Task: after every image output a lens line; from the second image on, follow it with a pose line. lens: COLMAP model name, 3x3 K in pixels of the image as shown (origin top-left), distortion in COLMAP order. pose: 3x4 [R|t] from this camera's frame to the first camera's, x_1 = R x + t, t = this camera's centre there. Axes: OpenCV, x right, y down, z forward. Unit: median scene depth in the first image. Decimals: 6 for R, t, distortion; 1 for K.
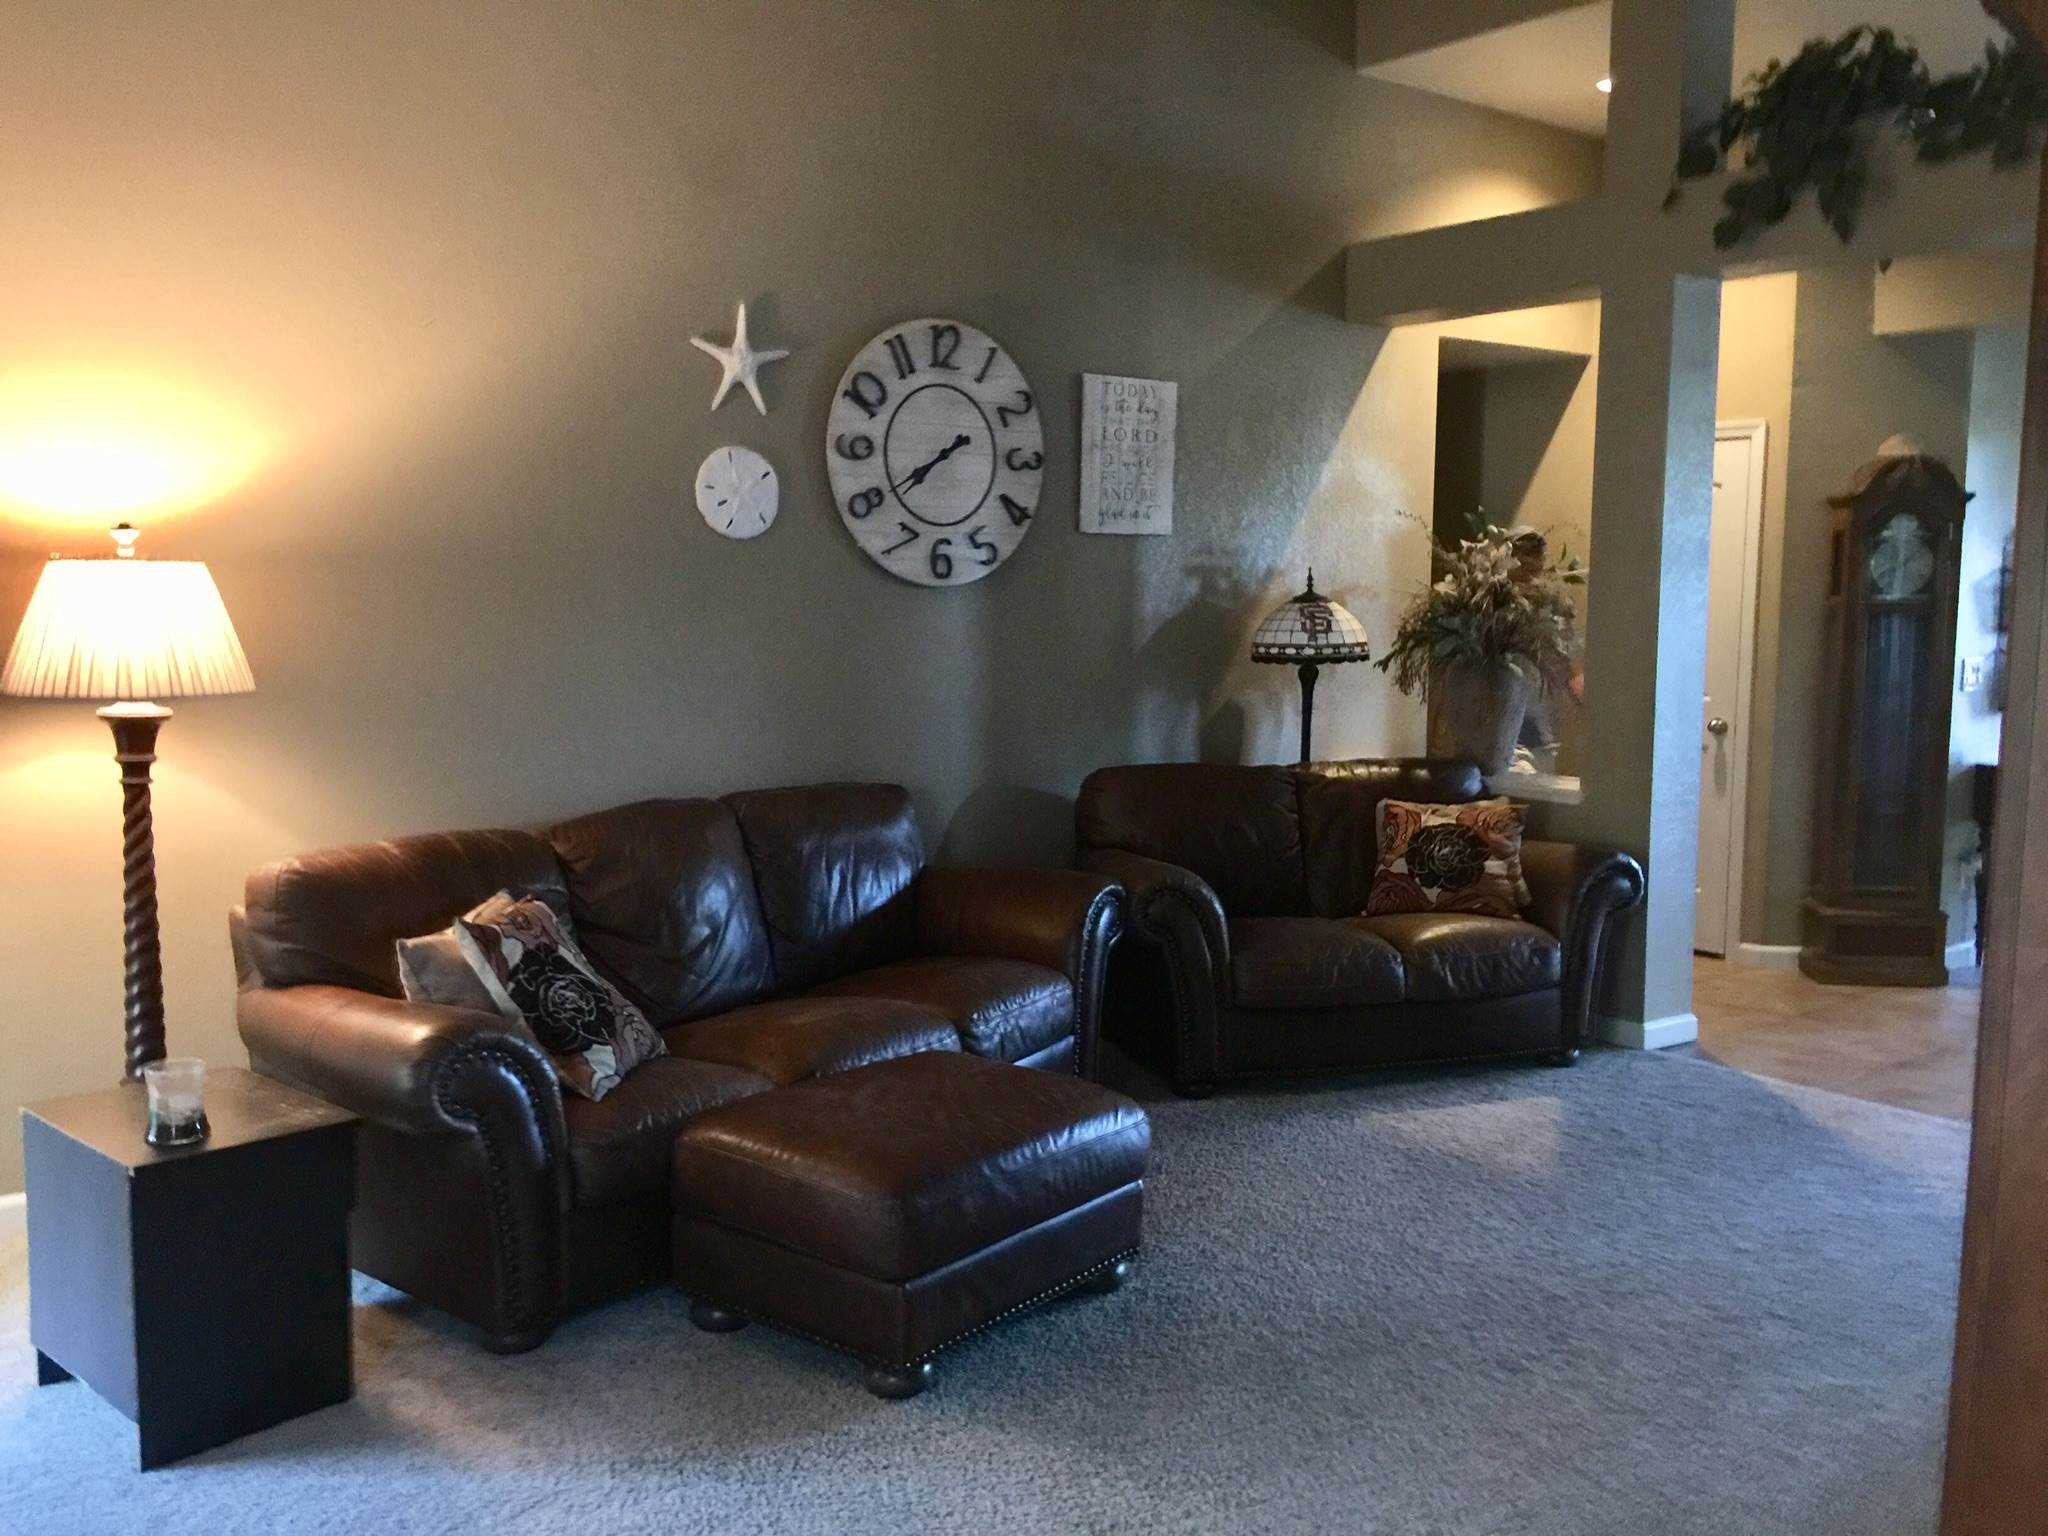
lens RADIAL K [[1727.6, 0, 1022.1], [0, 1727.6, 776.1], [0, 0, 1]] dist [0.018083, -0.008905]
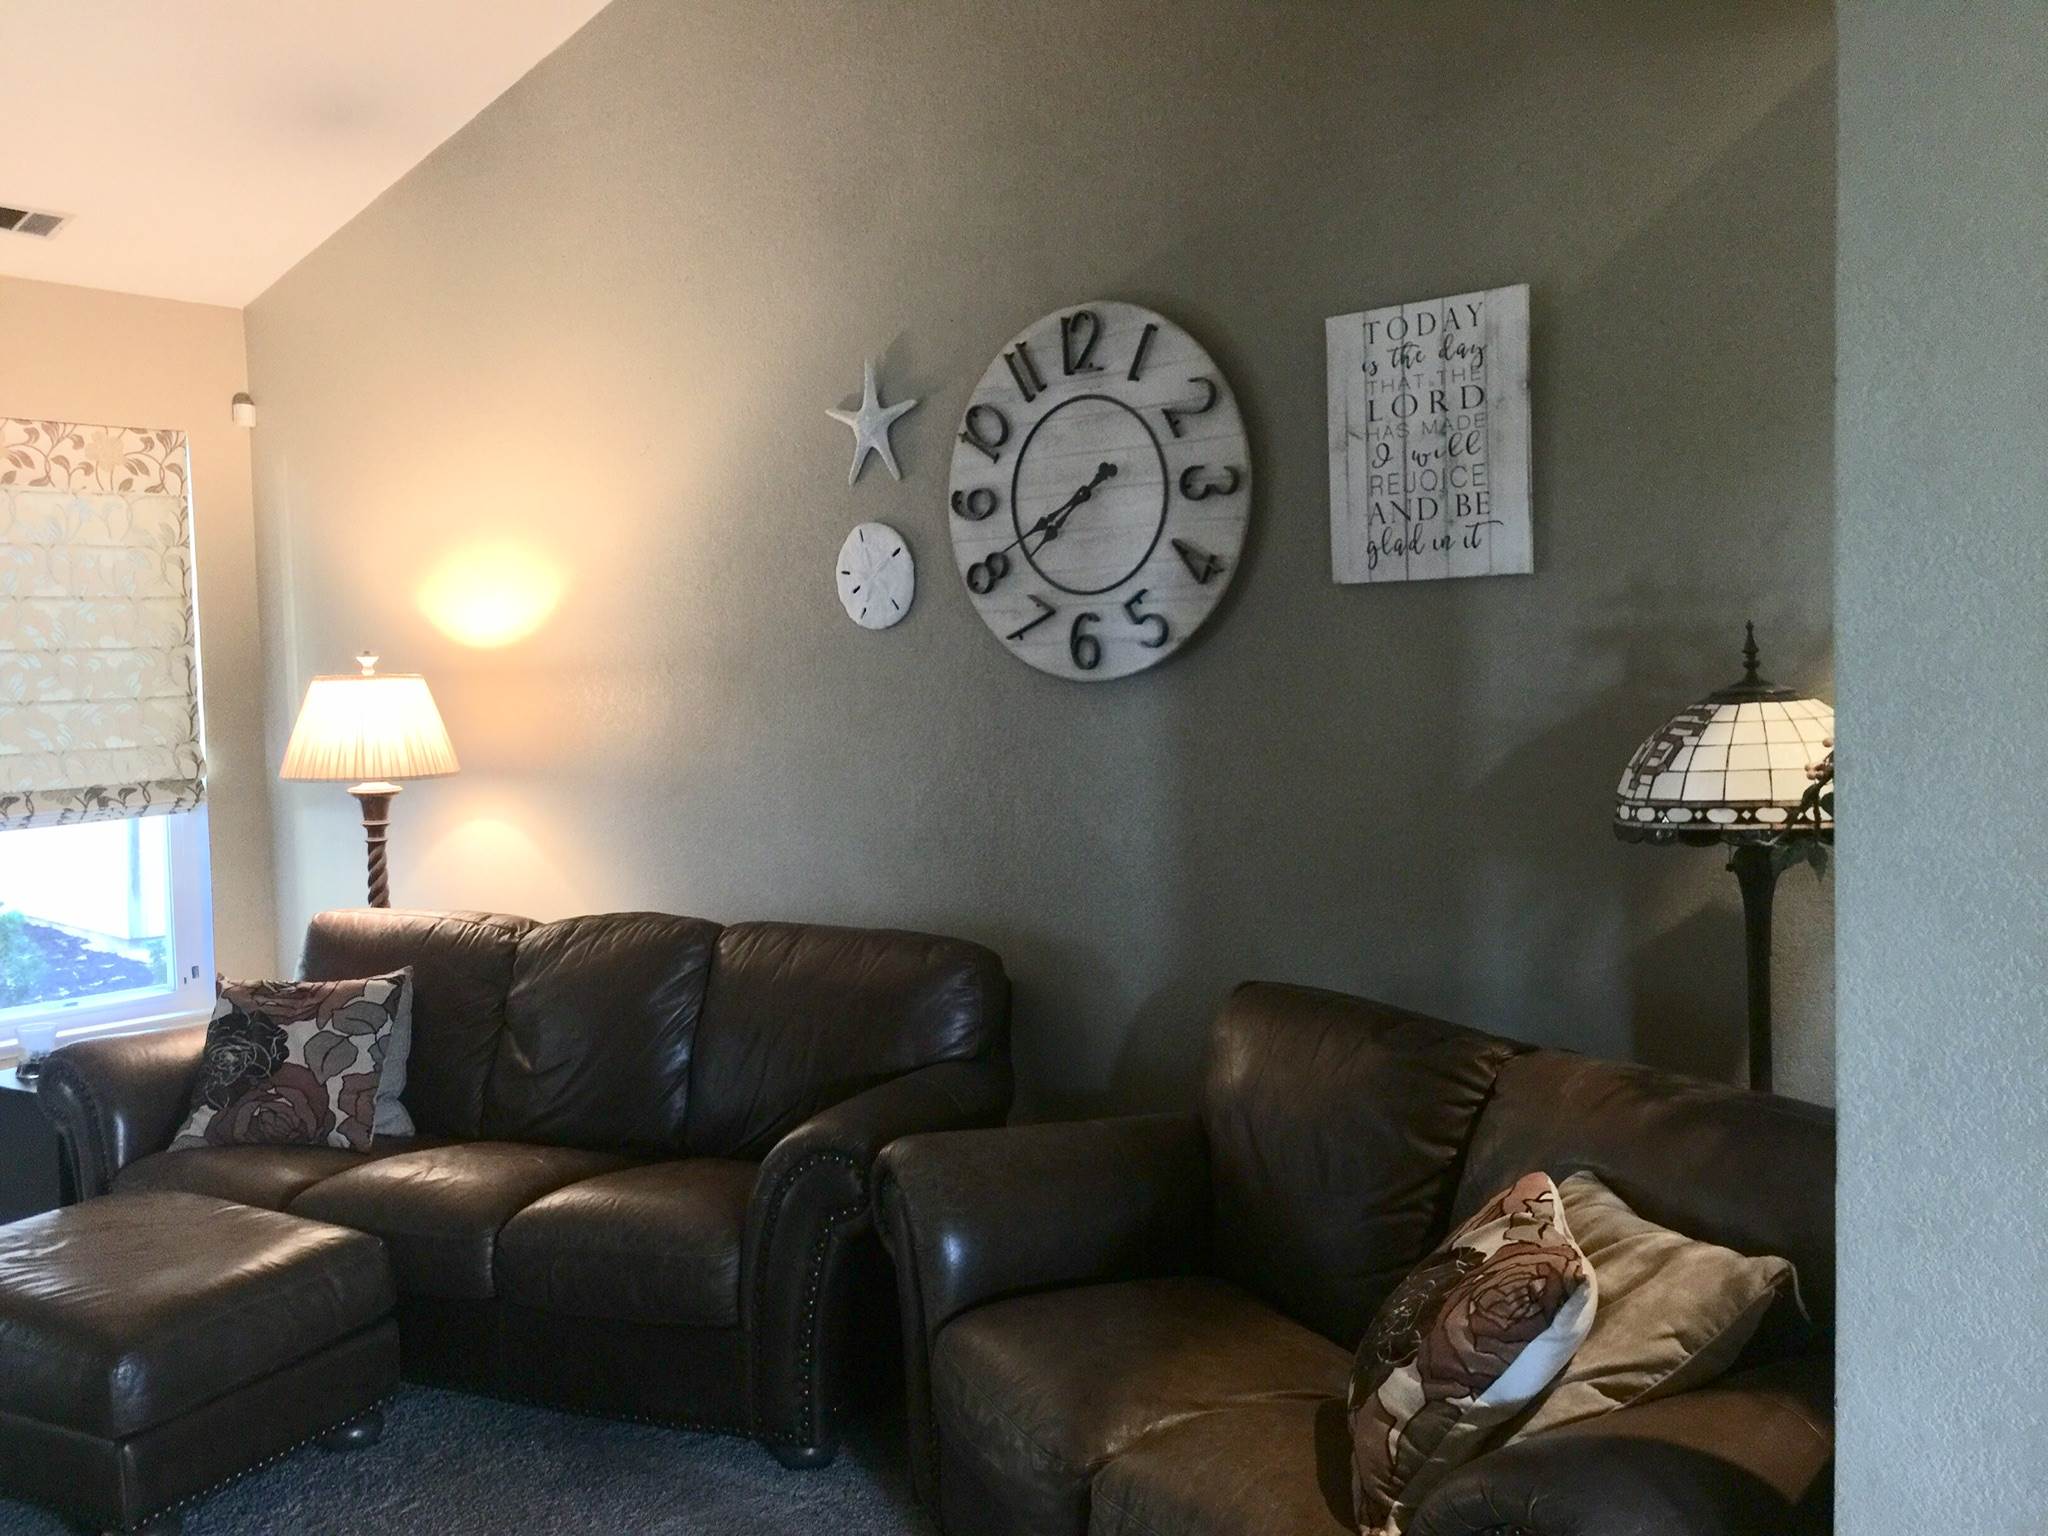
lens RADIAL K [[1727.6, 0, 1025.1], [0, 1727.6, 756.4], [0, 0, 1]] dist [0.018083, -0.008905]
pose [[0.206374, 0.039204, -0.977688, 0.634304], [-0.082314, 0.996351, 0.022578, -0.092396], [0.975005, 0.075818, 0.208848, 0.827039]]
